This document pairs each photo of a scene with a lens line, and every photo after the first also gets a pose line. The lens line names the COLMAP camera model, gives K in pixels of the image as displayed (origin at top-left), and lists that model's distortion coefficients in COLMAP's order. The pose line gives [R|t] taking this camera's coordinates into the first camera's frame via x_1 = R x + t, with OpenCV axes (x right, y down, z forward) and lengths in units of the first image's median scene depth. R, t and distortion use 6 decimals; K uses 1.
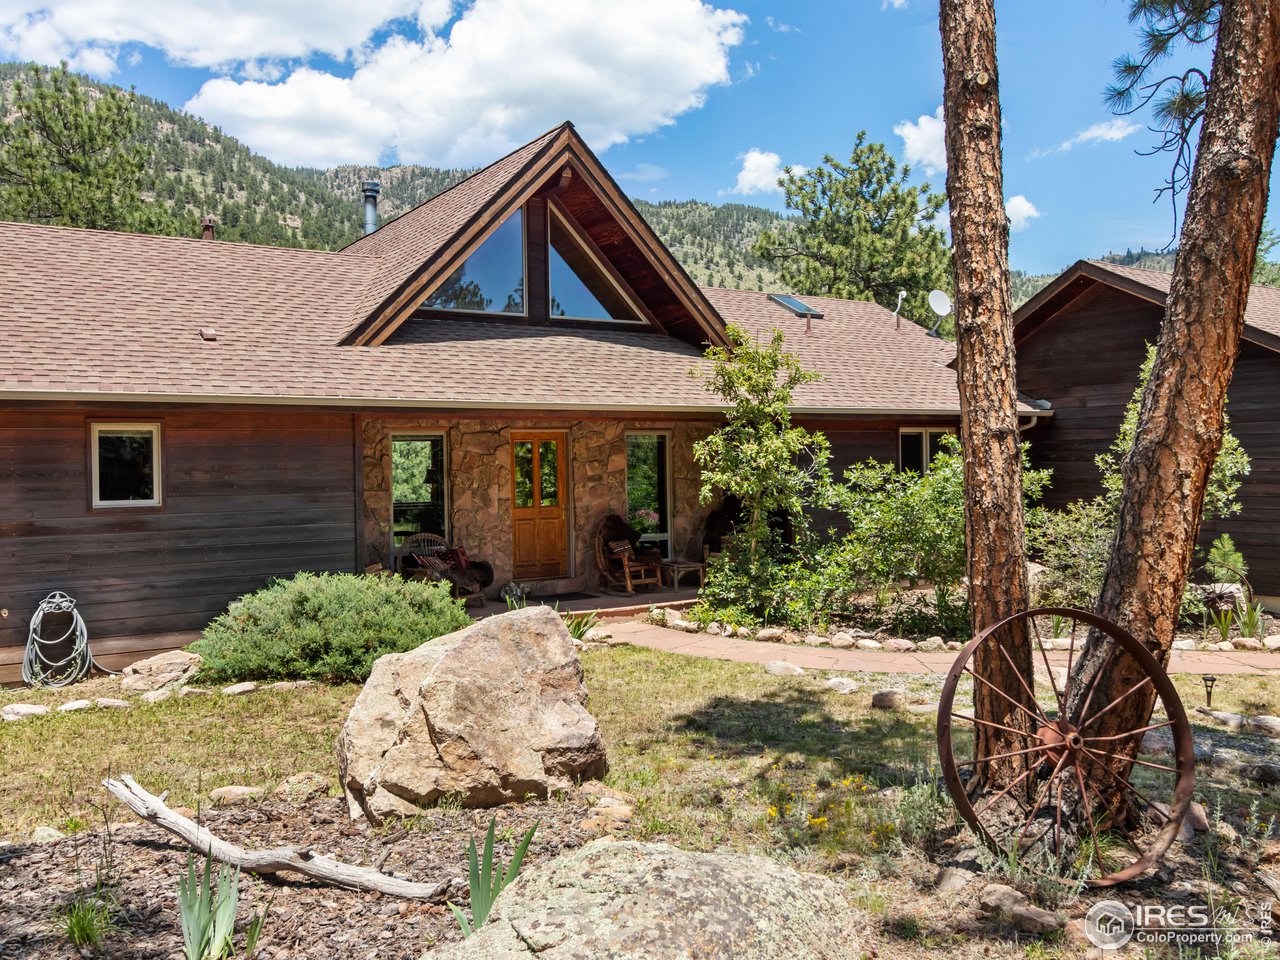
lens RADIAL K [[1117.5, 0, 640.0], [0, 1117.5, 480.0], [0, 0, 1]] dist [0.001730, 0.004064]
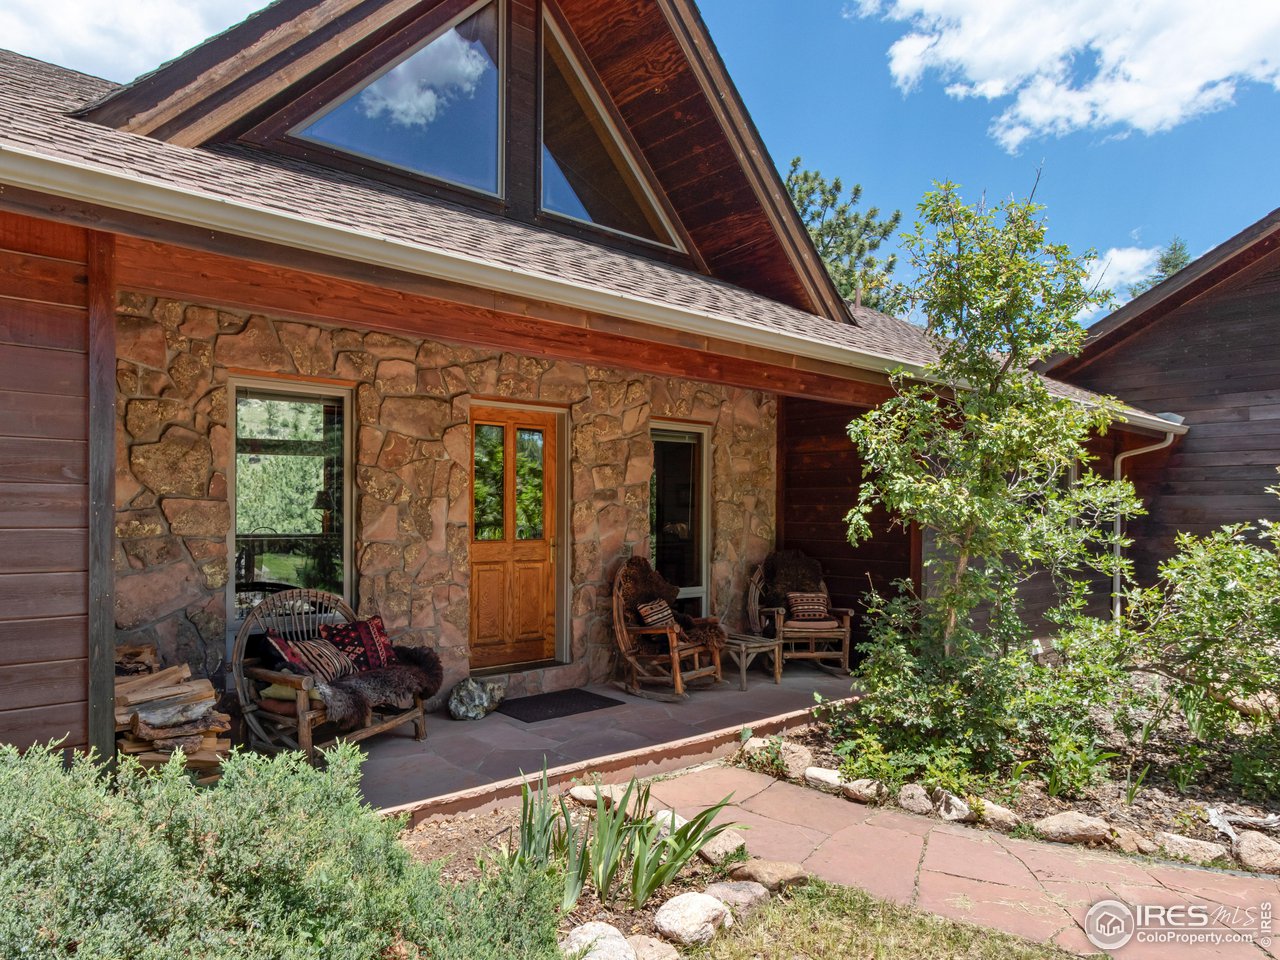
lens RADIAL K [[845.0, 0, 612.8], [0, 845.0, 527.1], [0, 0, 1]] dist [-0.000269, -0.000450]
pose [[0.989510, 0.023097, 0.142606, -0.110342], [-0.023547, 0.999722, 0.001466, 0.016561], [-0.142532, -0.004809, 0.989778, 0.610719]]
